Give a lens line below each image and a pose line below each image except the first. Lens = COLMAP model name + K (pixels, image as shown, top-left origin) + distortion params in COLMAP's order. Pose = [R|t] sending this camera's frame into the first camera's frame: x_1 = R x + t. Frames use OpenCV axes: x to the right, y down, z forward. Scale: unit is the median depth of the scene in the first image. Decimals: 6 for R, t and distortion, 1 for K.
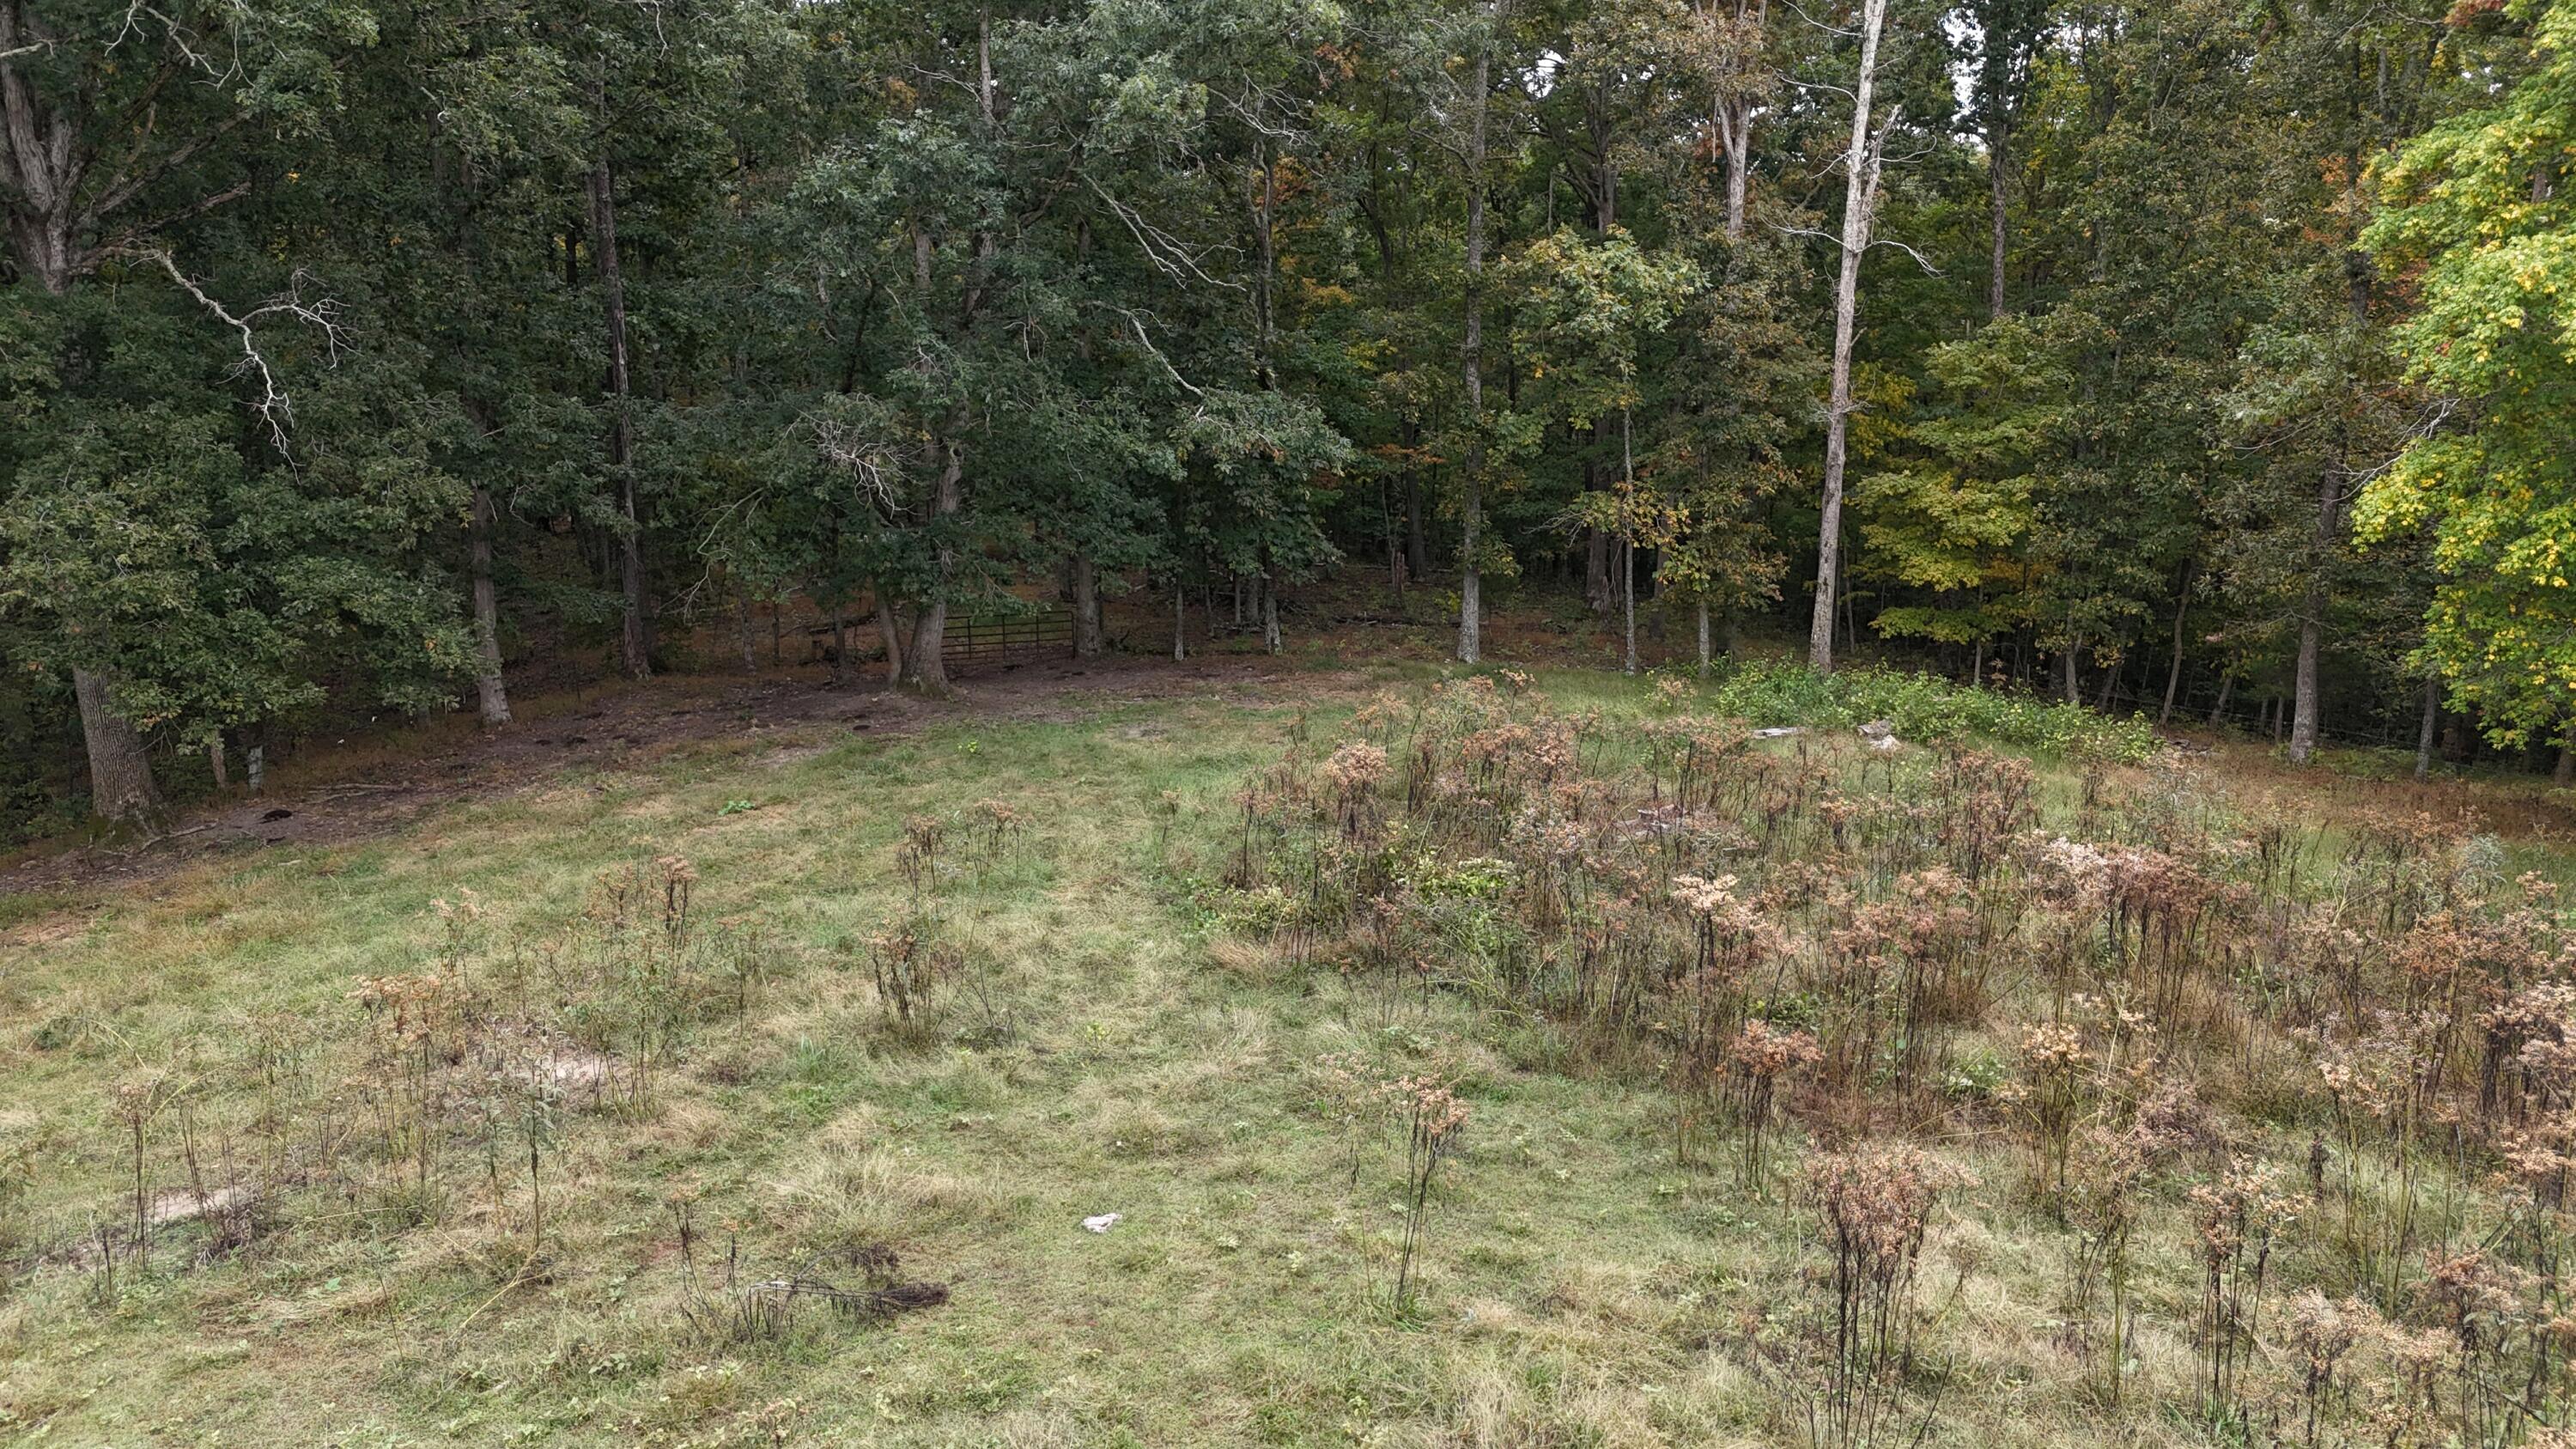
lens RADIAL K [[1891.4, 0, 1292.4], [0, 1891.4, 723.3], [0, 0, 1]] dist [0.083980, -0.080535]
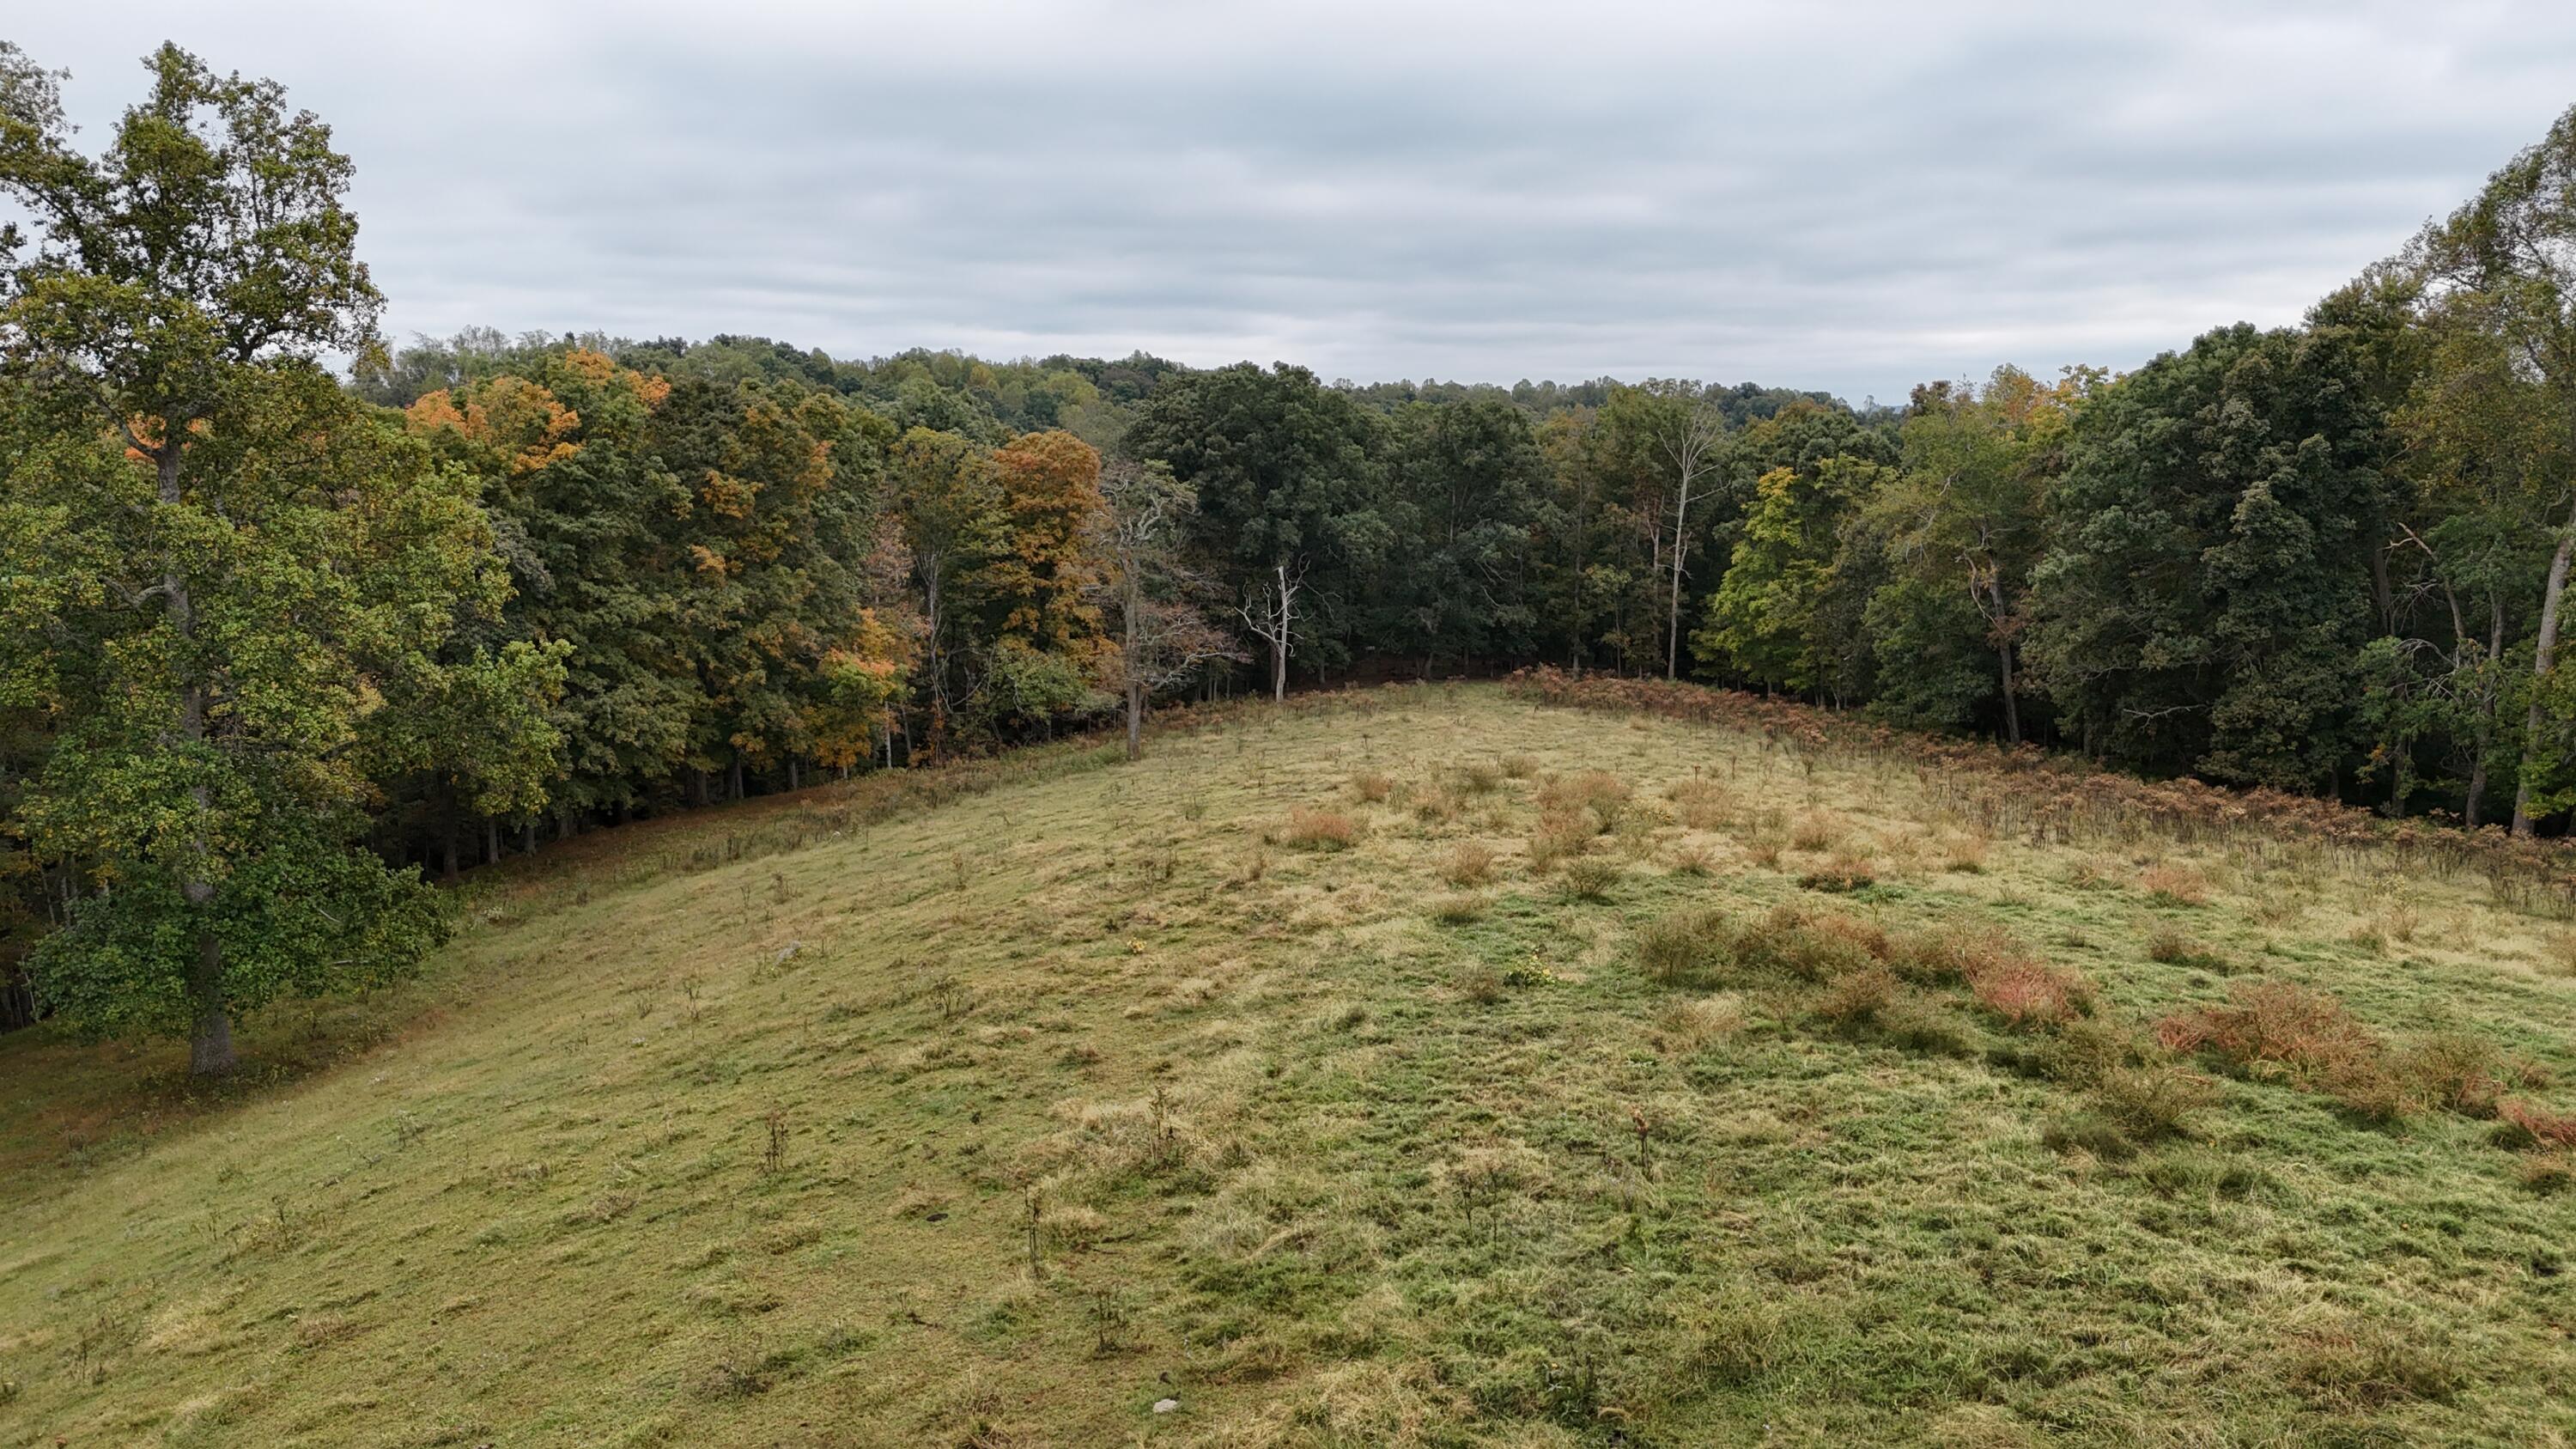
lens RADIAL K [[1891.4, 0, 1302.4], [0, 1891.4, 725.5], [0, 0, 1]] dist [0.083980, -0.080535]
pose [[0.987268, 0.030123, -0.156189, 0.166881], [-0.041607, 0.996623, -0.070787, 0.367092], [0.153529, 0.076384, 0.985187, -2.892576]]
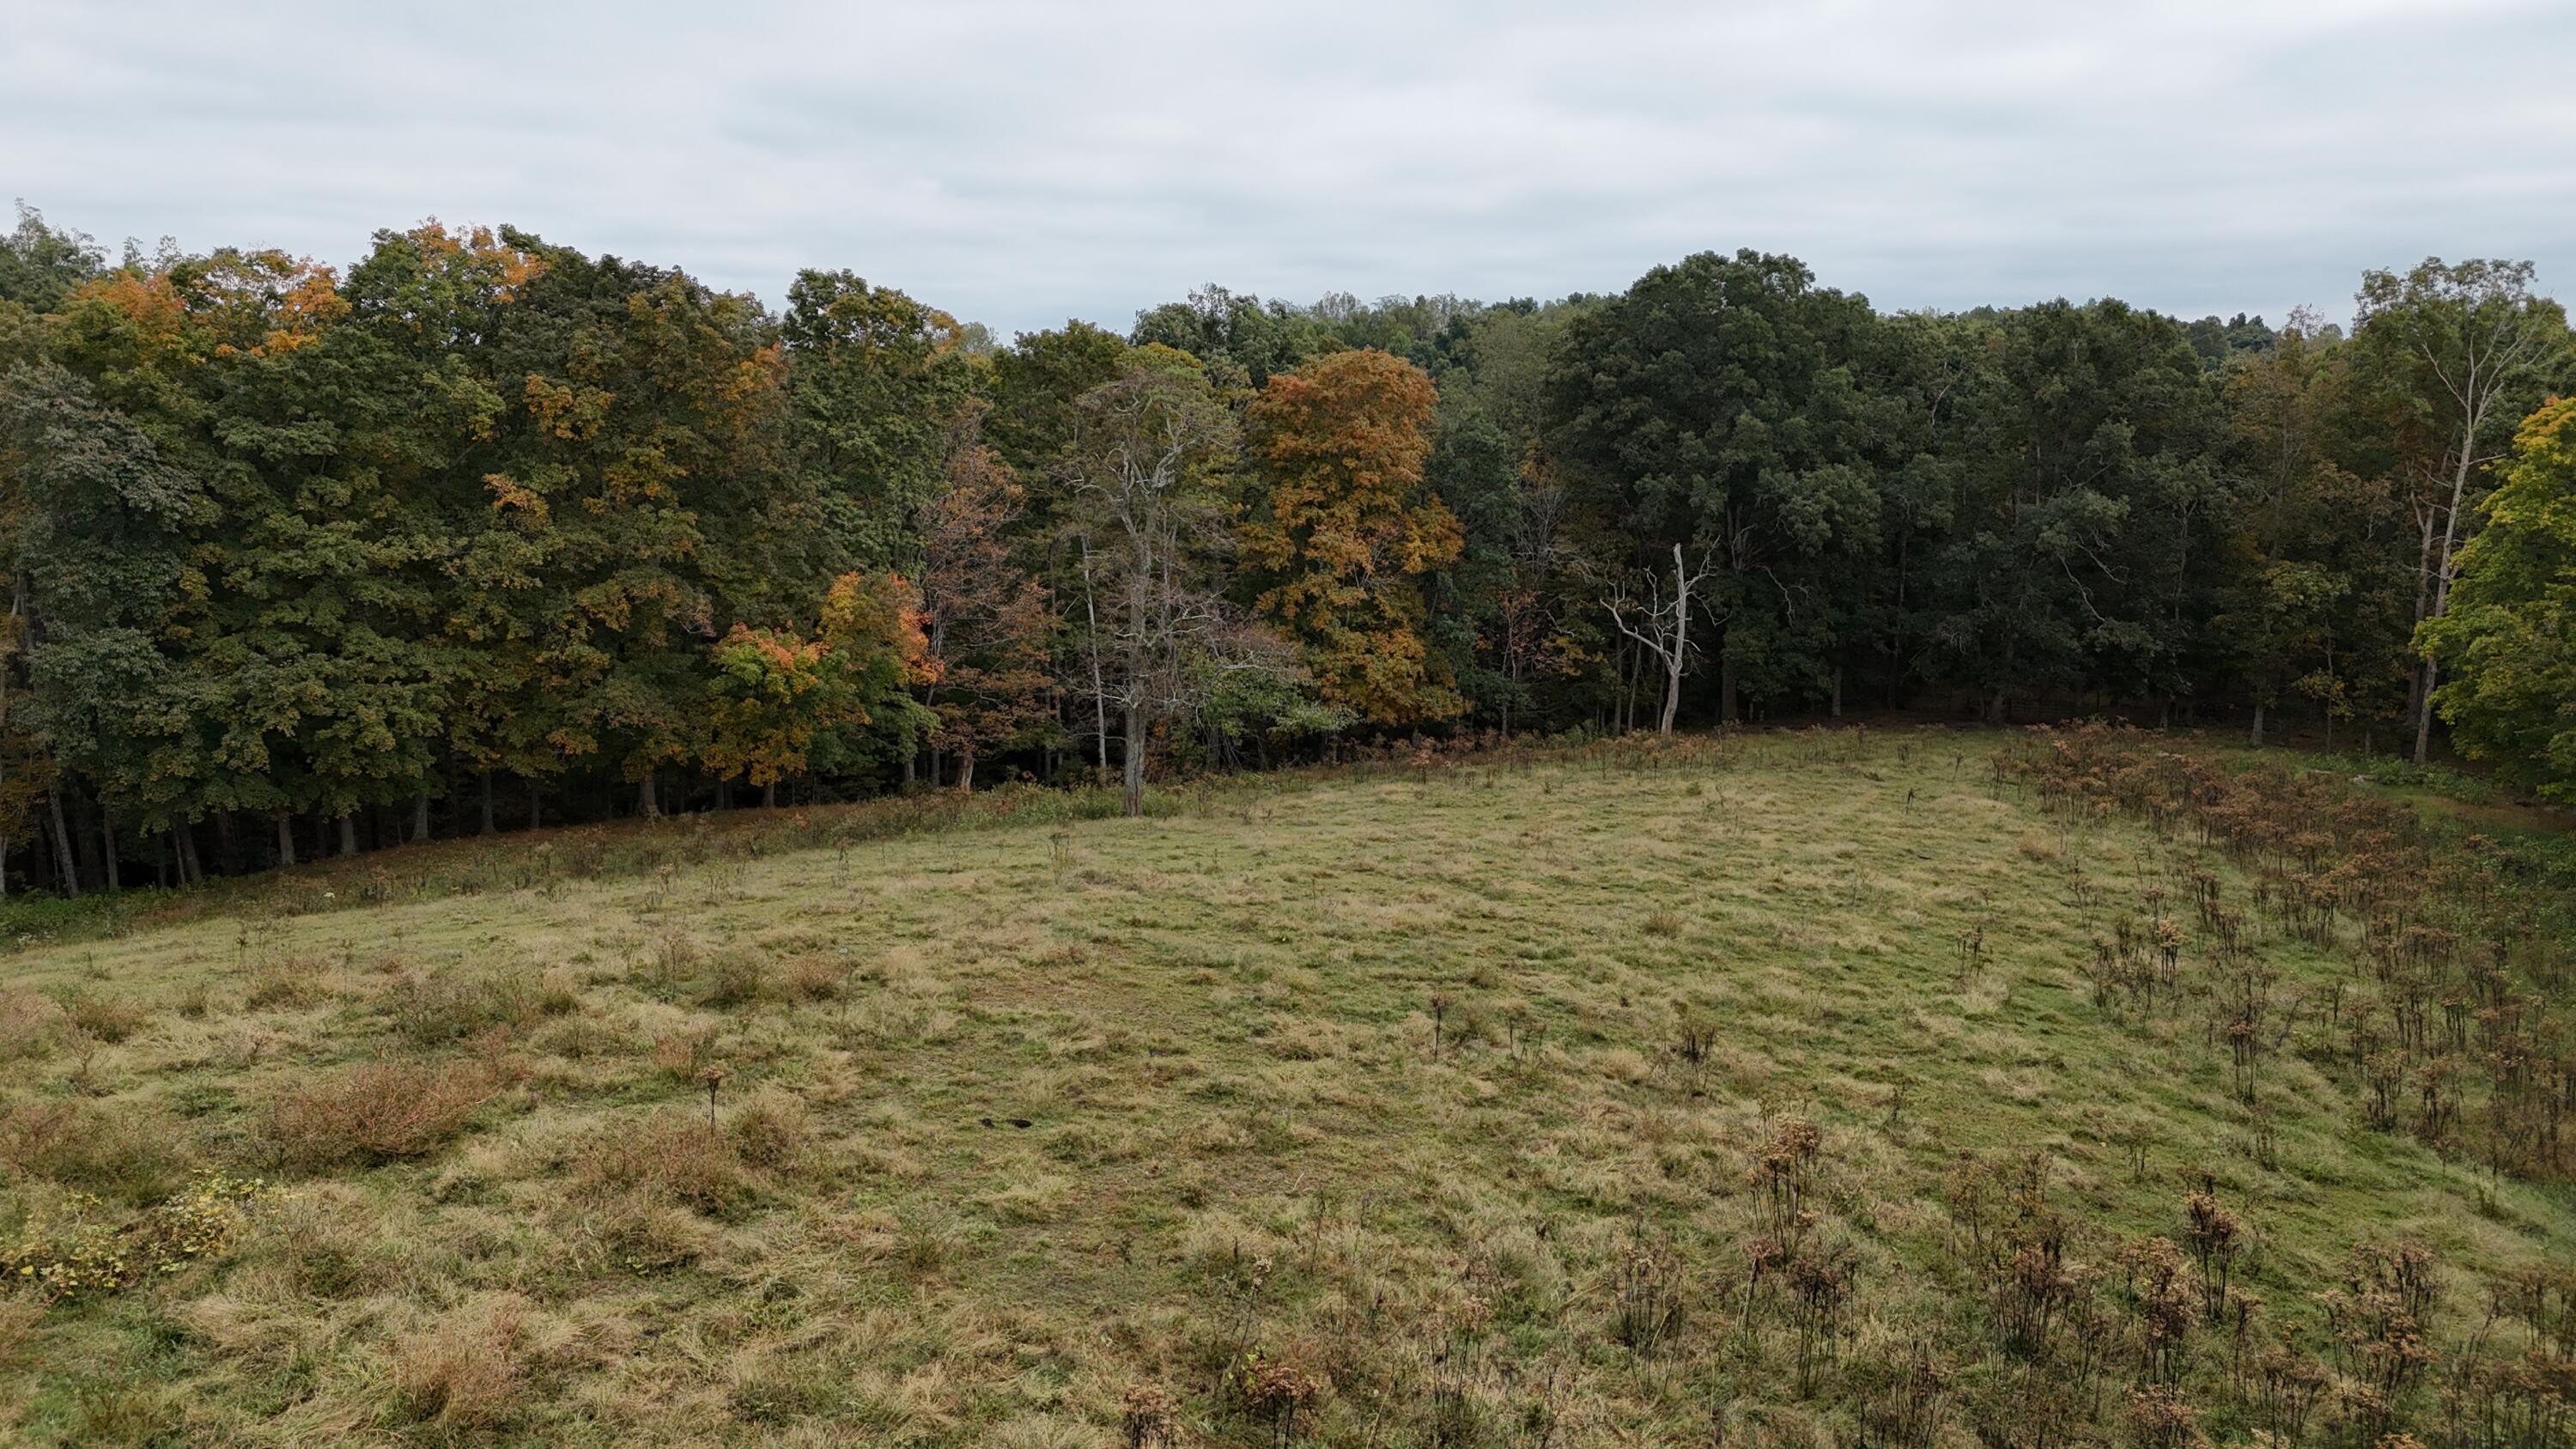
lens RADIAL K [[1891.4, 0, 1298.4], [0, 1891.4, 724.9], [0, 0, 1]] dist [0.083980, -0.080535]
pose [[0.771029, 0.113343, -0.626632, 0.726079], [-0.151173, 0.988481, -0.007215, 0.149912], [0.618596, 0.100292, 0.779282, -1.655784]]
